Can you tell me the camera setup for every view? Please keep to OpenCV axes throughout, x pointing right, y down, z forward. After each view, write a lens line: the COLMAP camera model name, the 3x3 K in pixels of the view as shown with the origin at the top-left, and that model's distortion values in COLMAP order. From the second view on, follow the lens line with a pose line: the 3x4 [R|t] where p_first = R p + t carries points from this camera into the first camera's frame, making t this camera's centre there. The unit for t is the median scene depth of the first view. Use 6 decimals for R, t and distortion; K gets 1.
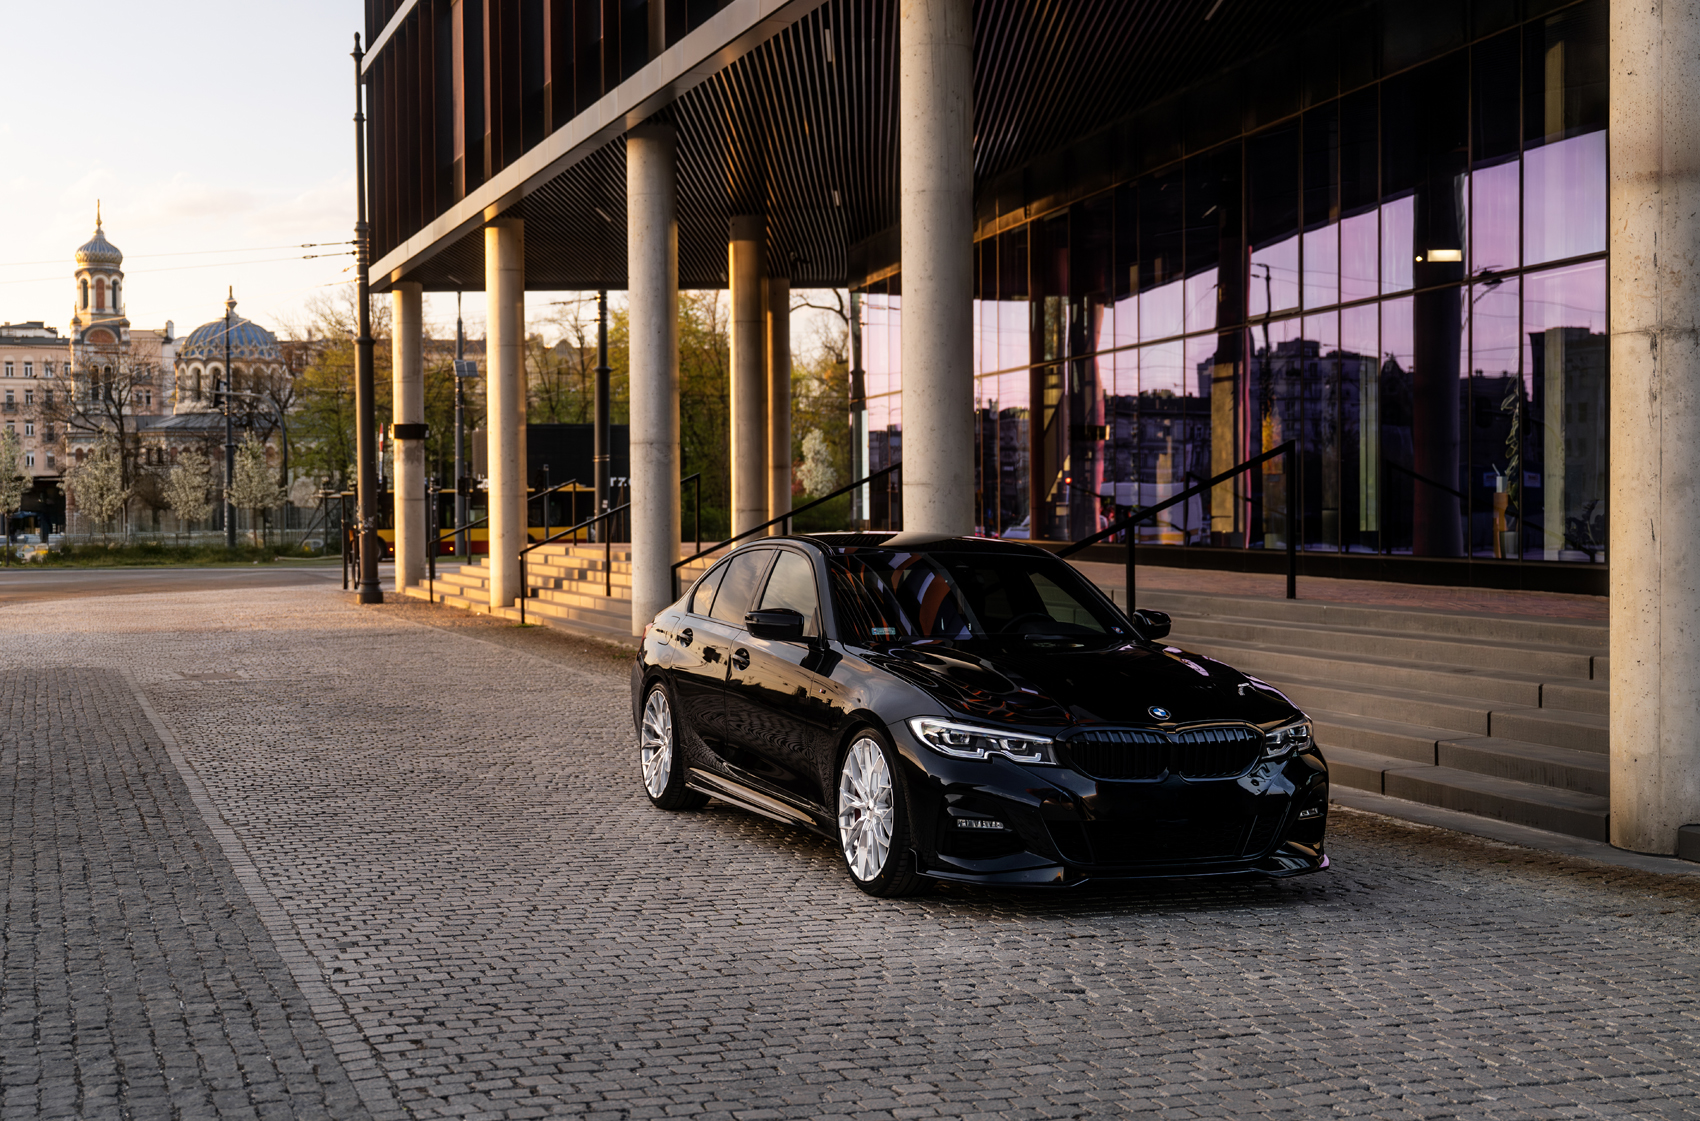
lens RADIAL K [[2080.3, 0, 876.8], [0, 2080.3, 560.0], [0, 0, 1]] dist [0.012051, 0.000000]
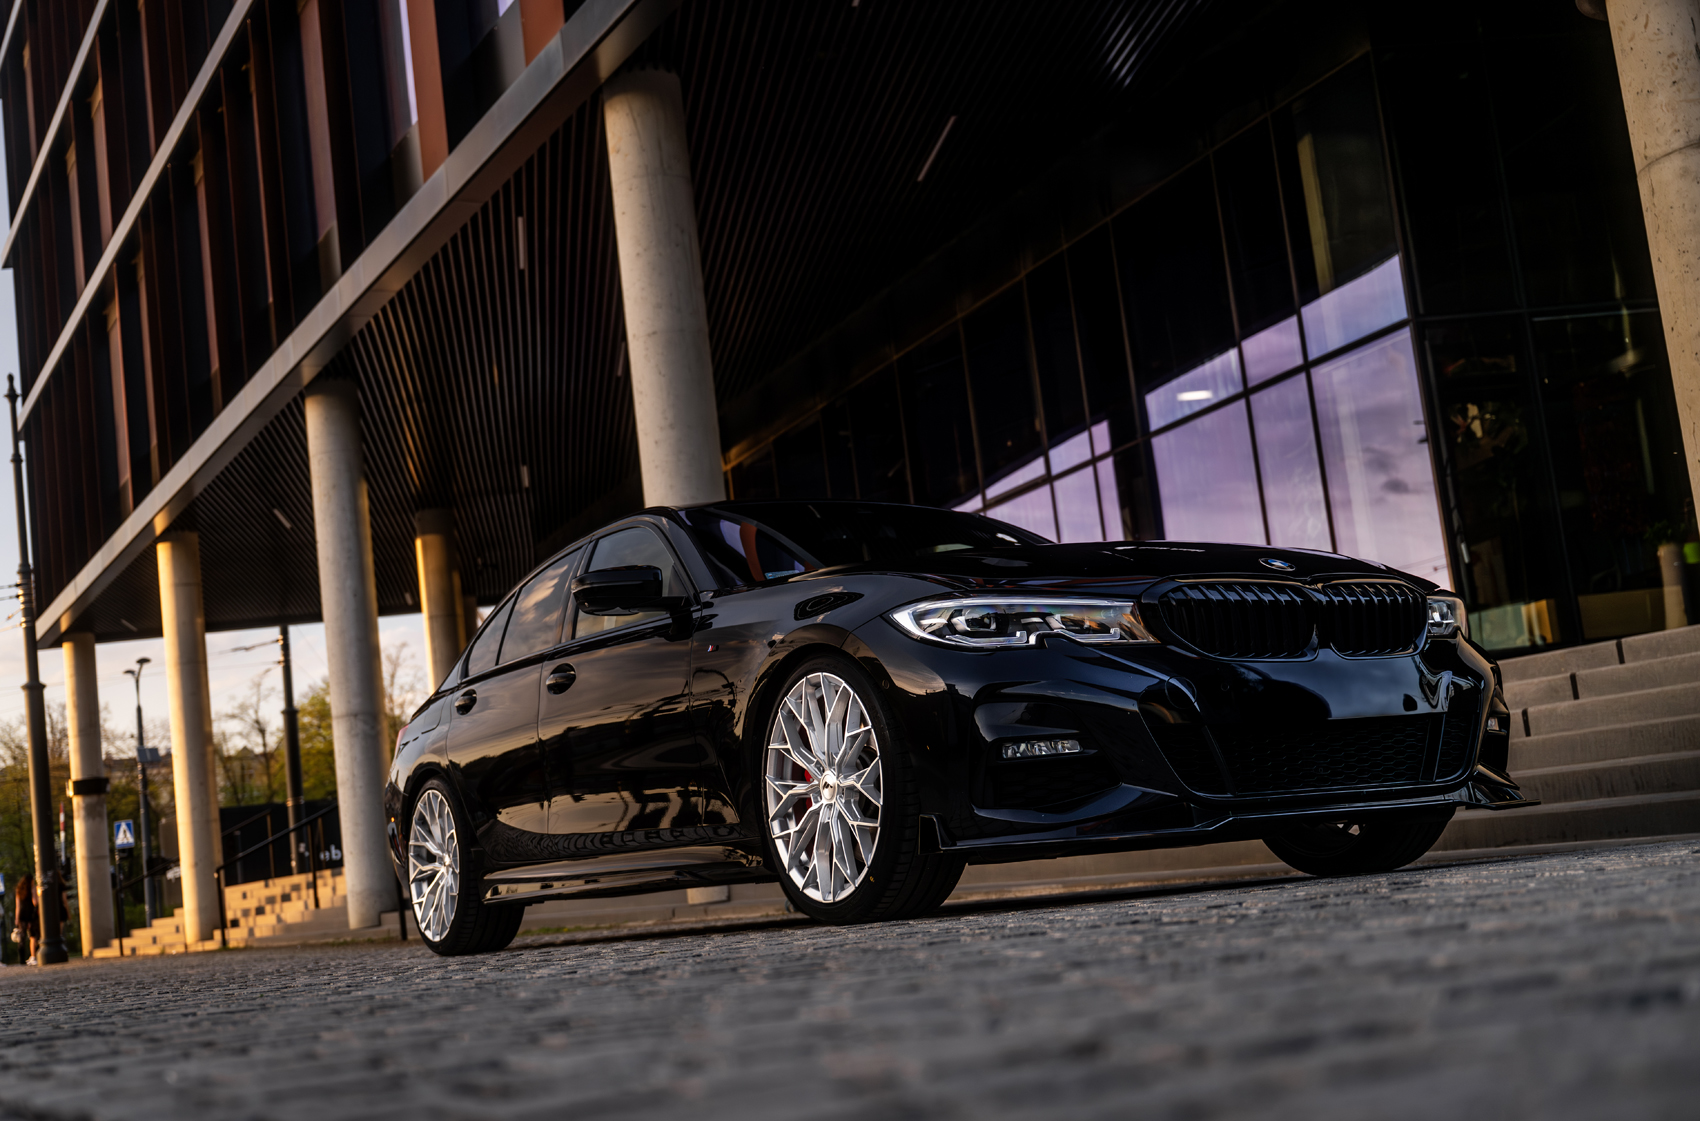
lens RADIAL K [[1978.5, 0, 806.7], [0, 1978.5, 578.1], [0, 0, 1]] dist [0.007091, 0.000000]
pose [[0.987100, -0.090075, 0.132363, -0.022035], [0.110126, 0.982080, -0.152943, 0.039935], [-0.116215, 0.165547, 0.979331, 0.112033]]
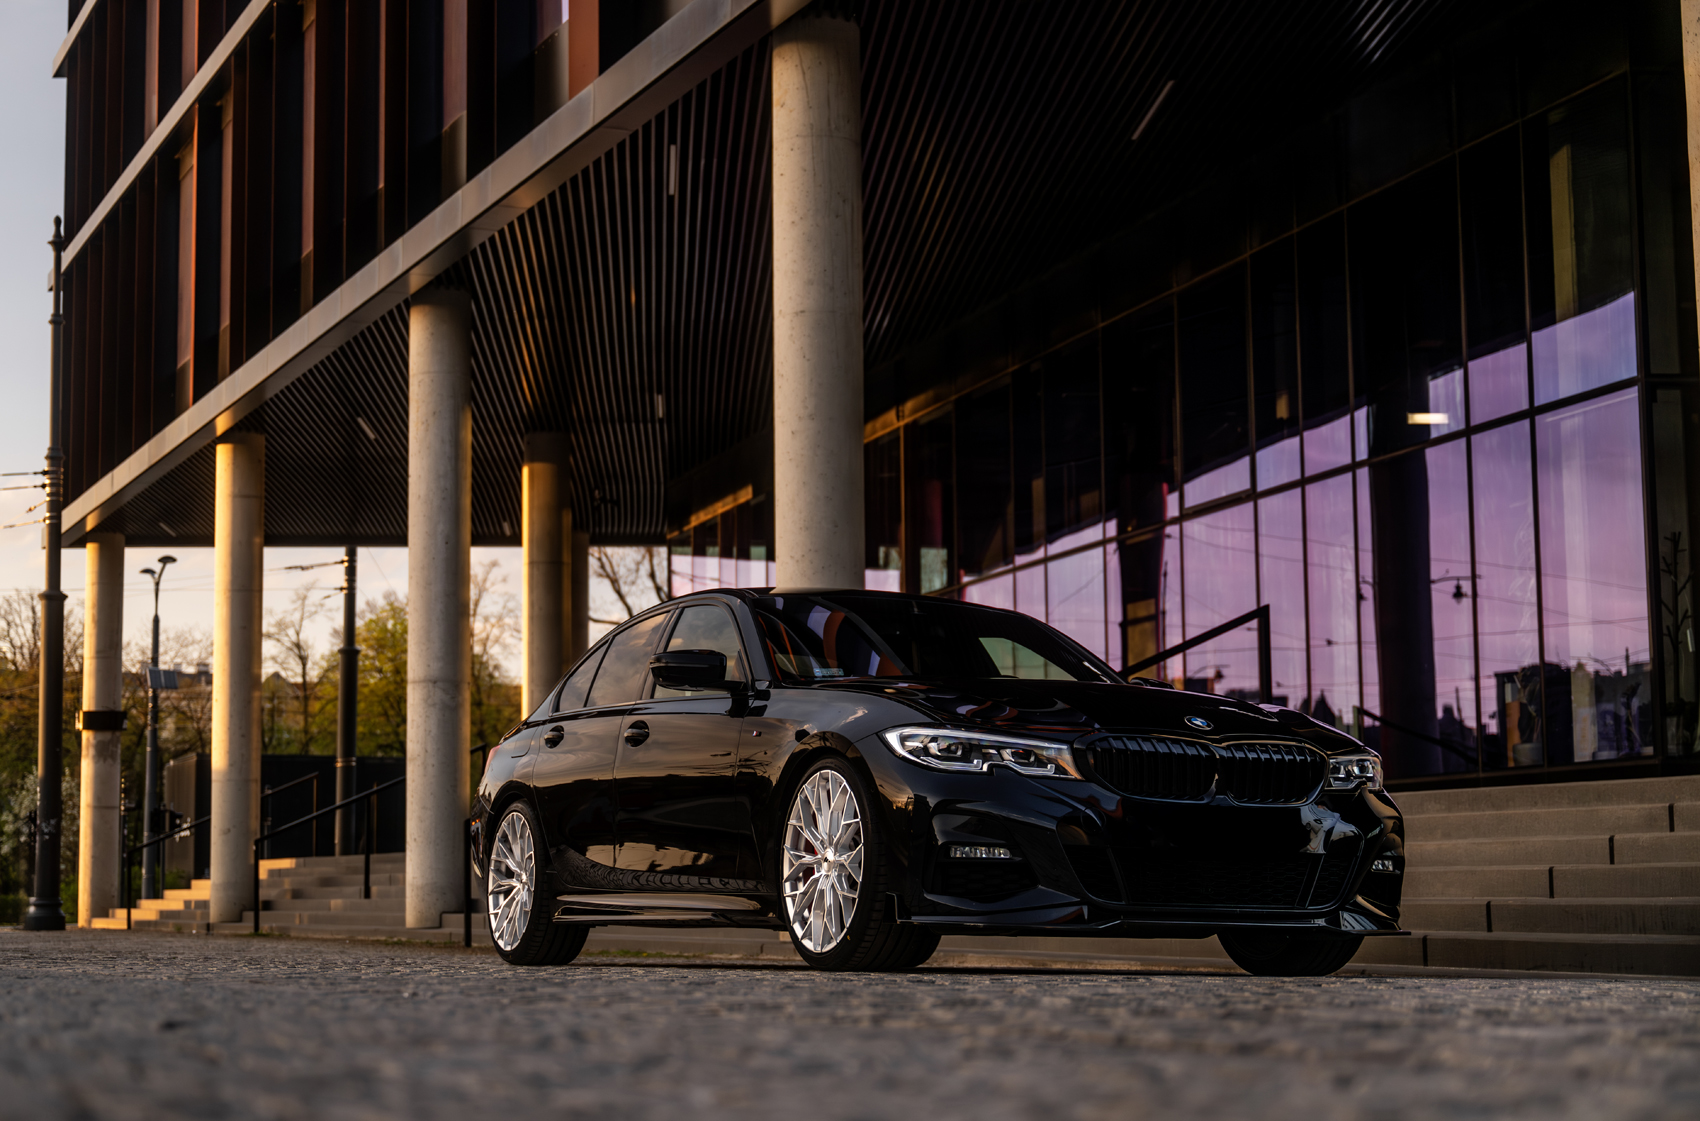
lens RADIAL K [[2608.0, 0, 835.2], [0, 2608.0, 575.3], [0, 0, 1]] dist [0.011292, 0.000000]
pose [[0.998207, 0.003382, 0.059764, -0.015910], [0.004804, 0.990656, -0.136297, 0.039609], [-0.059666, 0.136340, 0.988864, 0.005871]]
